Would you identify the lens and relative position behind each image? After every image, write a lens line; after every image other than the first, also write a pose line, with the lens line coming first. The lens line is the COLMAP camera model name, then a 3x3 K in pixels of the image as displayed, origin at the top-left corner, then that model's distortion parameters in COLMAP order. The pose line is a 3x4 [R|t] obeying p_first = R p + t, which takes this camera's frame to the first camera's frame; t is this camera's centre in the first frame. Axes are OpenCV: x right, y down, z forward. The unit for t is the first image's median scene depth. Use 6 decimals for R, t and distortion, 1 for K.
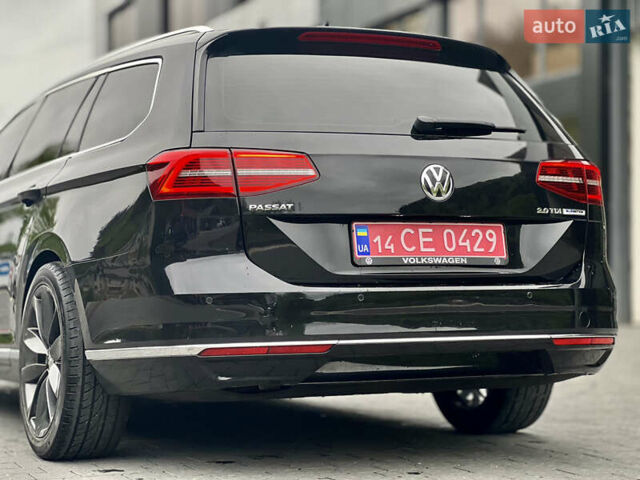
lens RADIAL K [[1423.5, 0, 318.7], [0, 1423.5, 237.1], [0, 0, 1]] dist [0.176430, 0.000000]
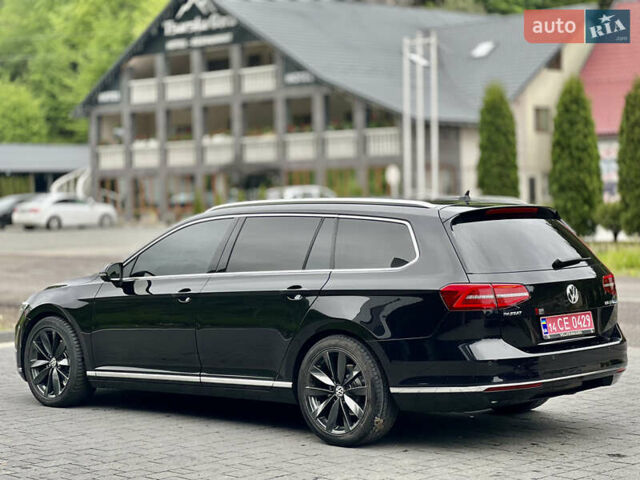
lens RADIAL K [[1423.5, 0, 323.8], [0, 1423.5, 241.0], [0, 0, 1]] dist [0.176430, 0.000000]
pose [[0.929905, -0.024054, 0.367012, -0.976026], [0.003481, 0.998390, 0.056615, -0.228538], [-0.367782, -0.051369, 0.928492, -0.711580]]
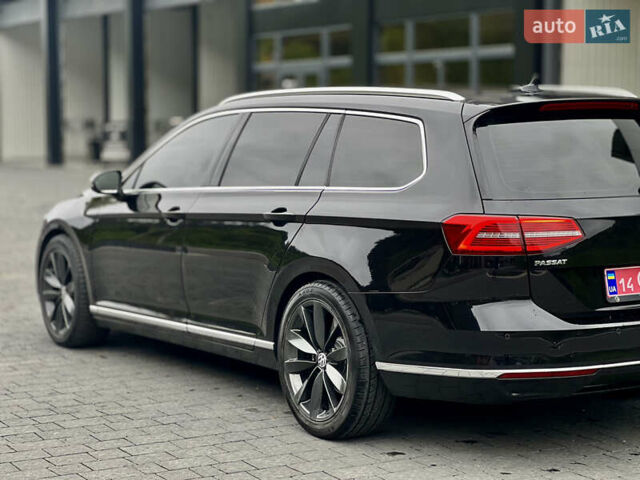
lens RADIAL K [[1423.5, 0, 315.3], [0, 1423.5, 236.6], [0, 0, 1]] dist [0.176430, 0.000000]
pose [[0.992867, -0.010743, 0.118745, -0.390088], [-0.003360, 0.993015, 0.117937, -0.191899], [-0.119183, -0.117494, 0.985896, -0.240127]]
